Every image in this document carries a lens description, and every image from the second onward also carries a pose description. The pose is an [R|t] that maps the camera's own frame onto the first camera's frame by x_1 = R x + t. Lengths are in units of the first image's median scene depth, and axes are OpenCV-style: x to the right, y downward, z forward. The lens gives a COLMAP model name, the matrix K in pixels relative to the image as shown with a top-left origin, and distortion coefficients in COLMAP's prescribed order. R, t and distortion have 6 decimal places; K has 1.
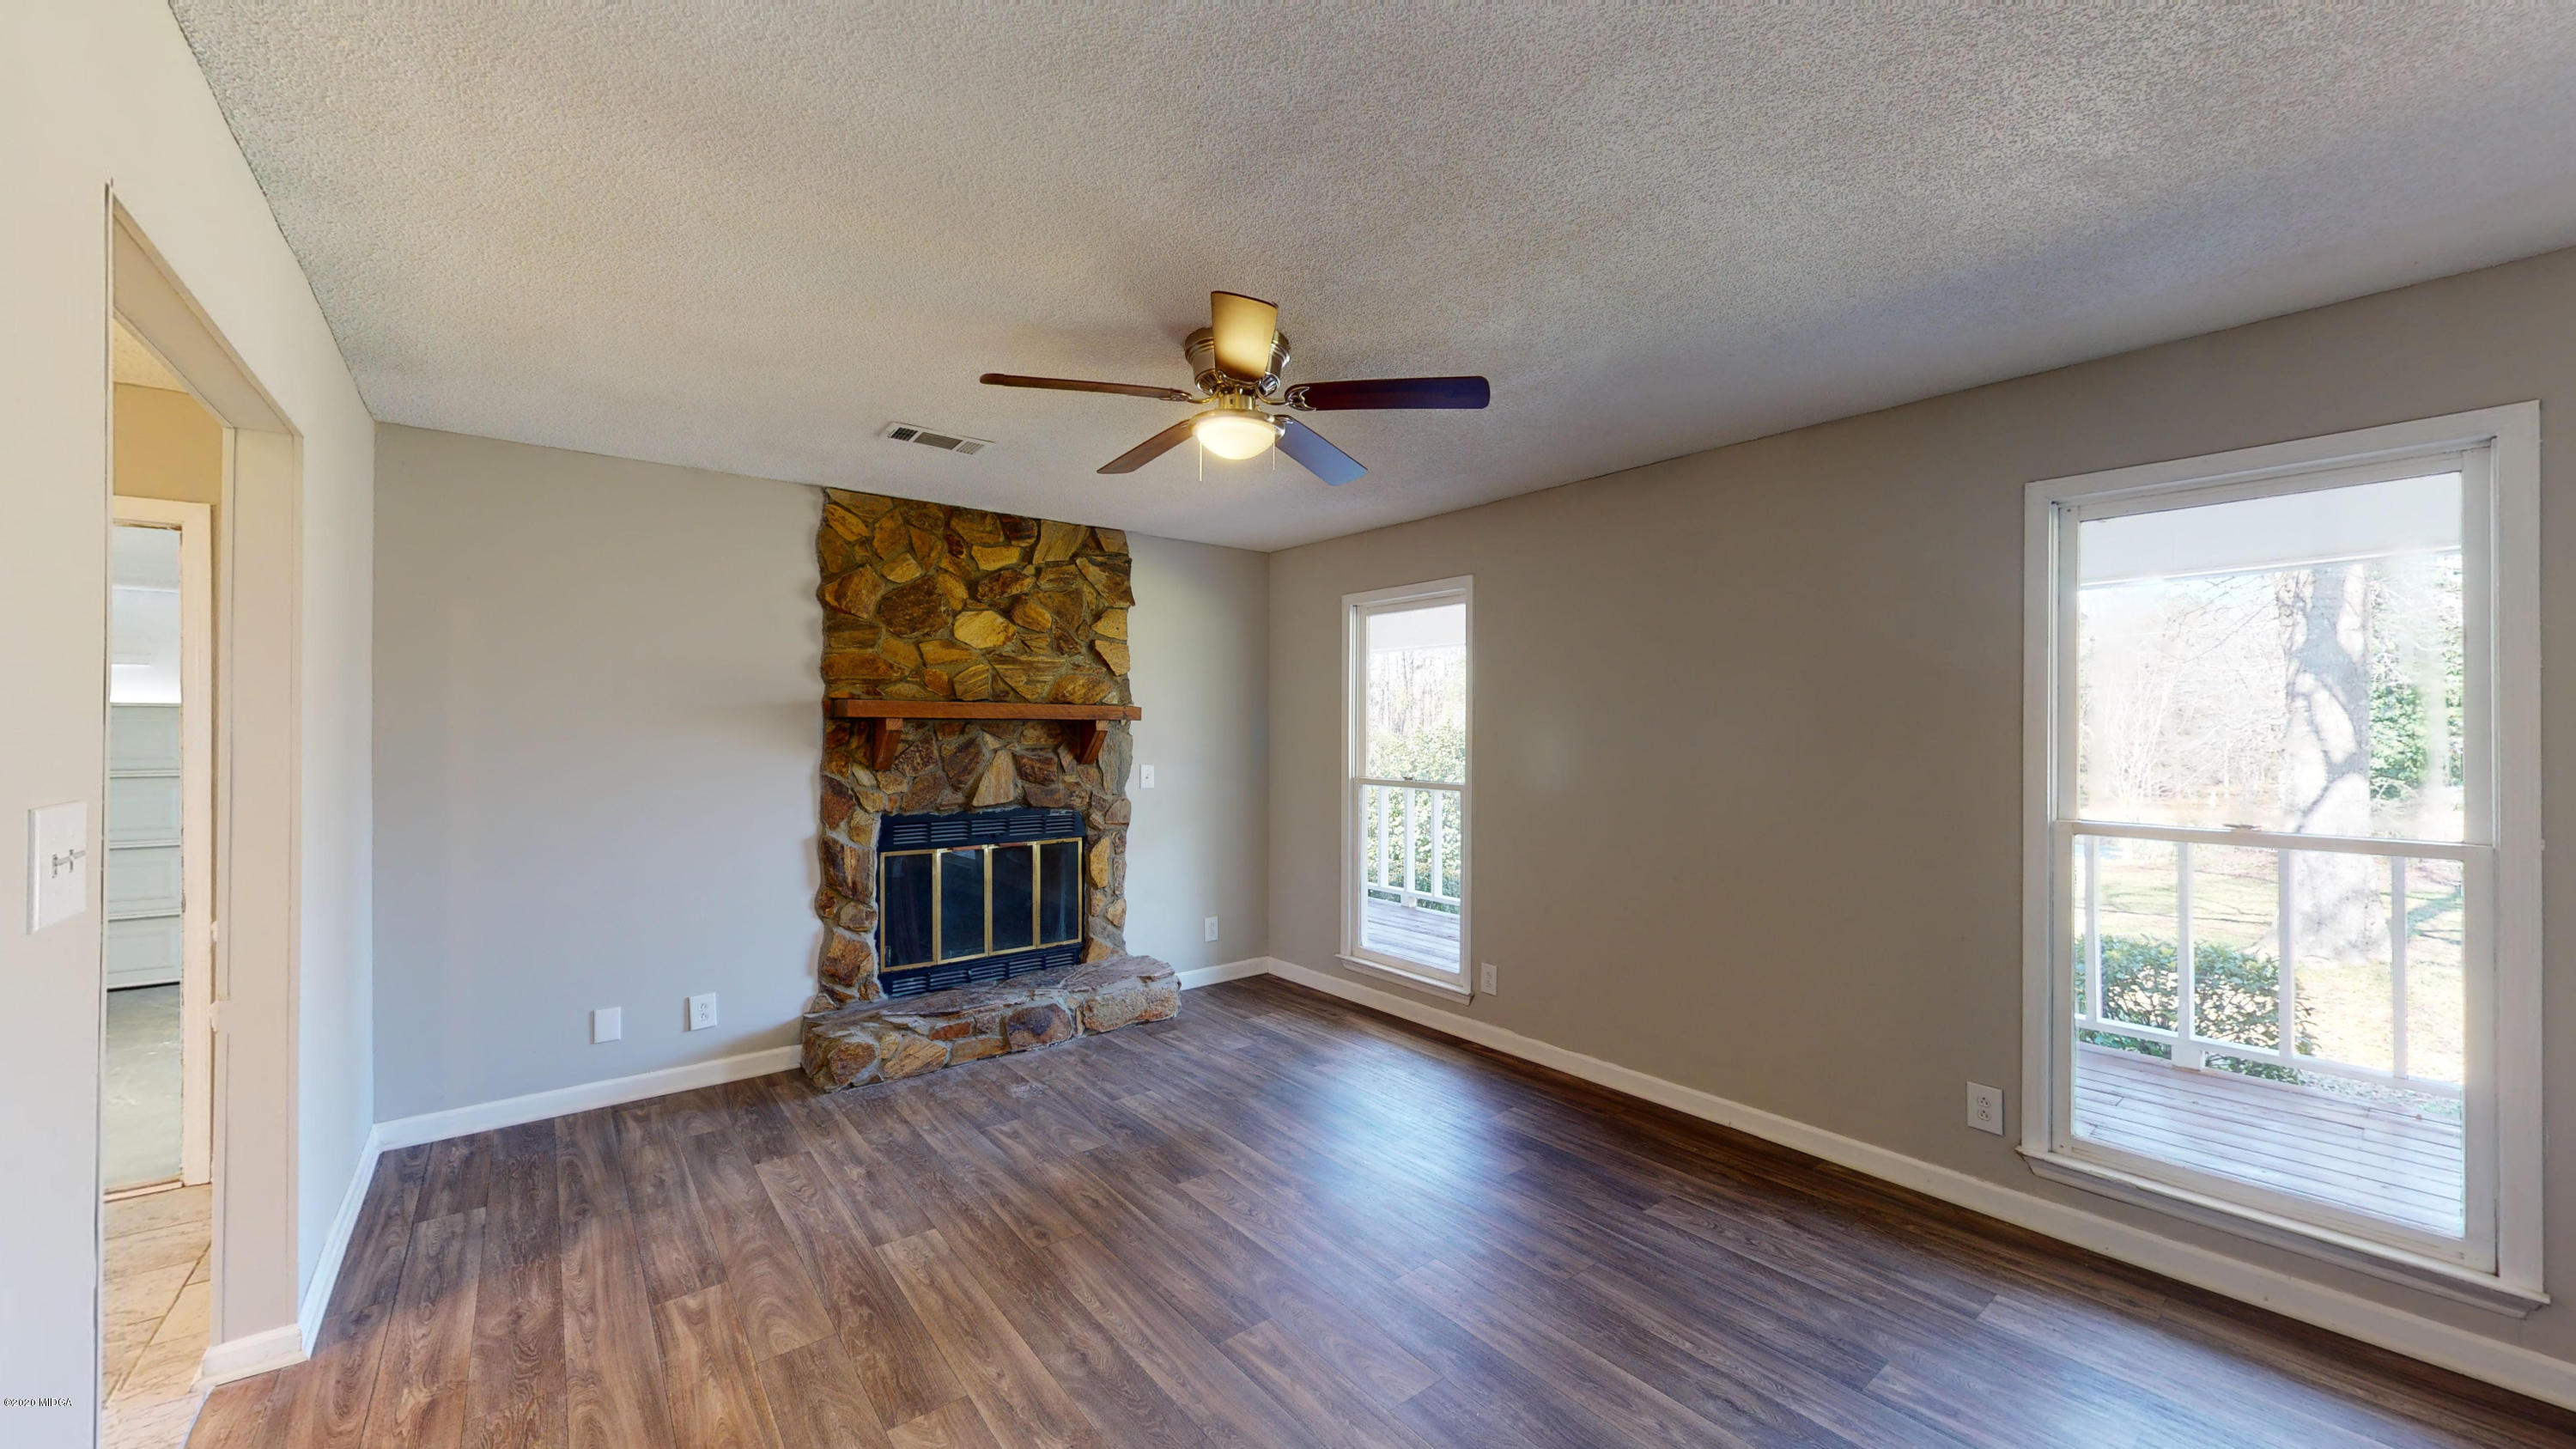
lens RADIAL K [[945.3, 0, 1286.2], [0, 945.3, 726.8], [0, 0, 1]] dist [0.002753, -0.000456]
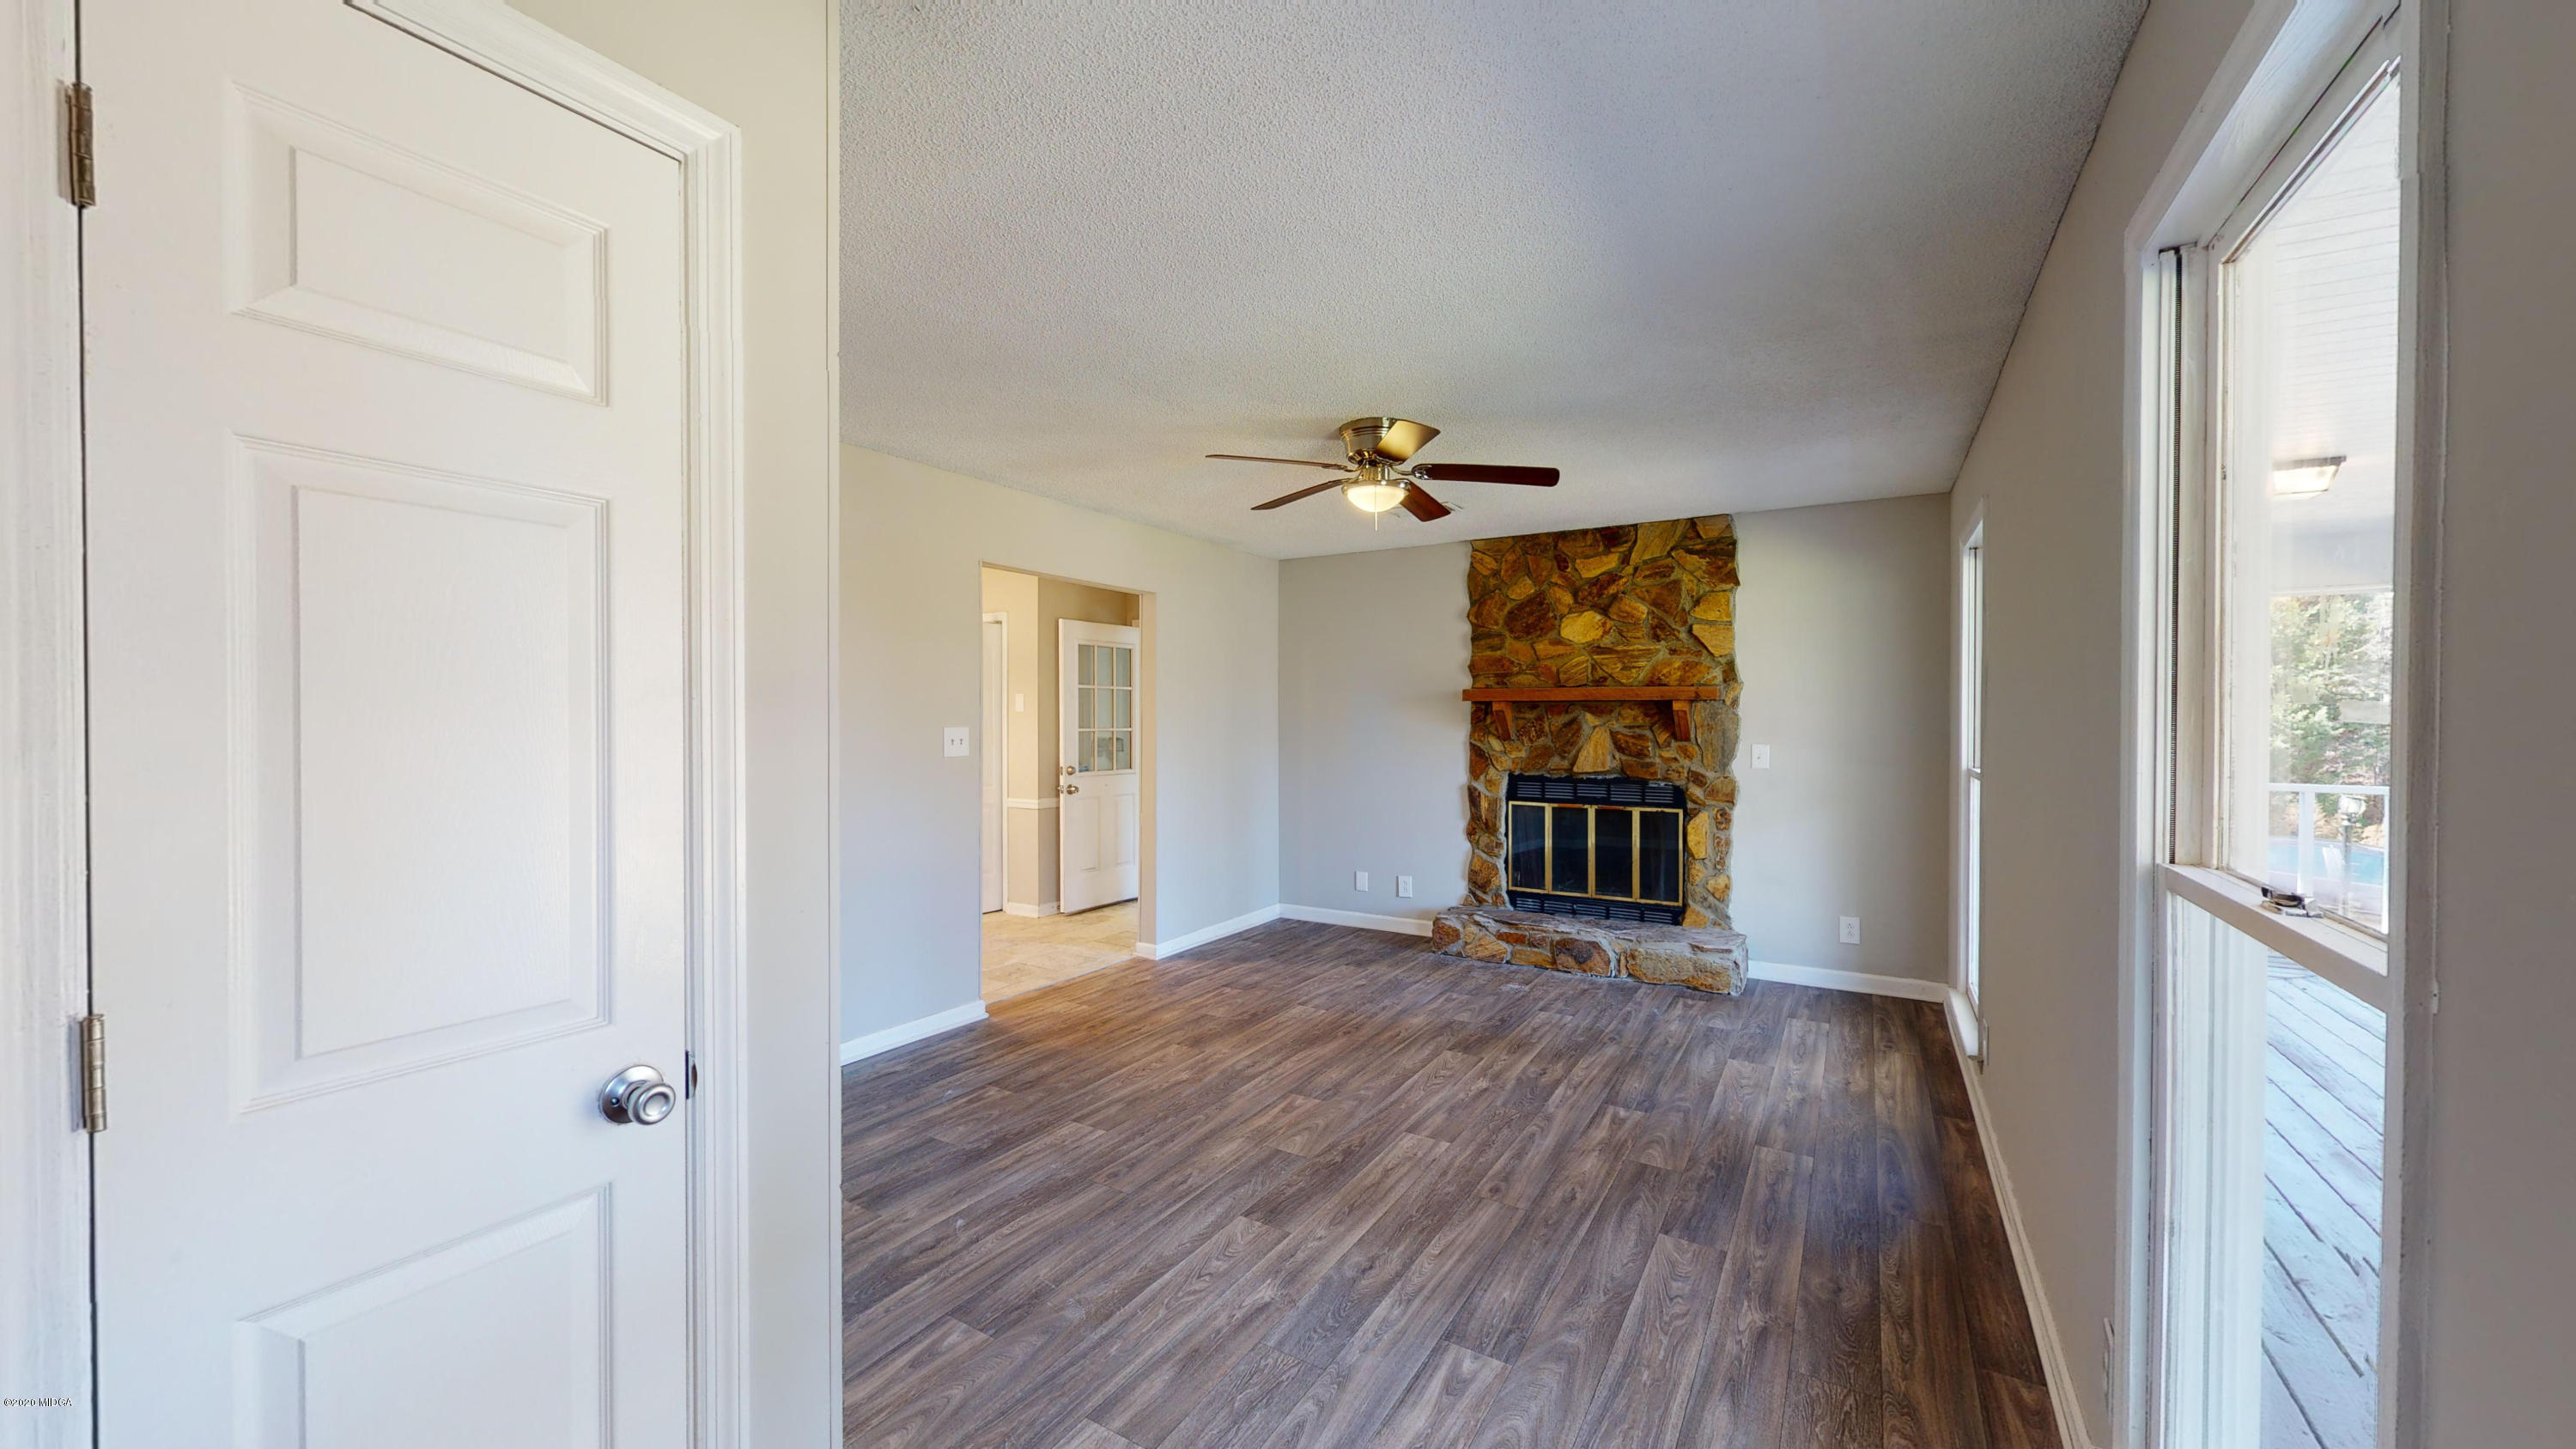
lens RADIAL K [[945.3, 0, 1287.6], [0, 945.3, 728.5], [0, 0, 1]] dist [0.002753, -0.000456]
pose [[0.343367, 0.010549, -0.939142, 0.730494], [0.003250, 0.999918, 0.012420, 0.011277], [0.939196, -0.007317, 0.343305, 0.237742]]
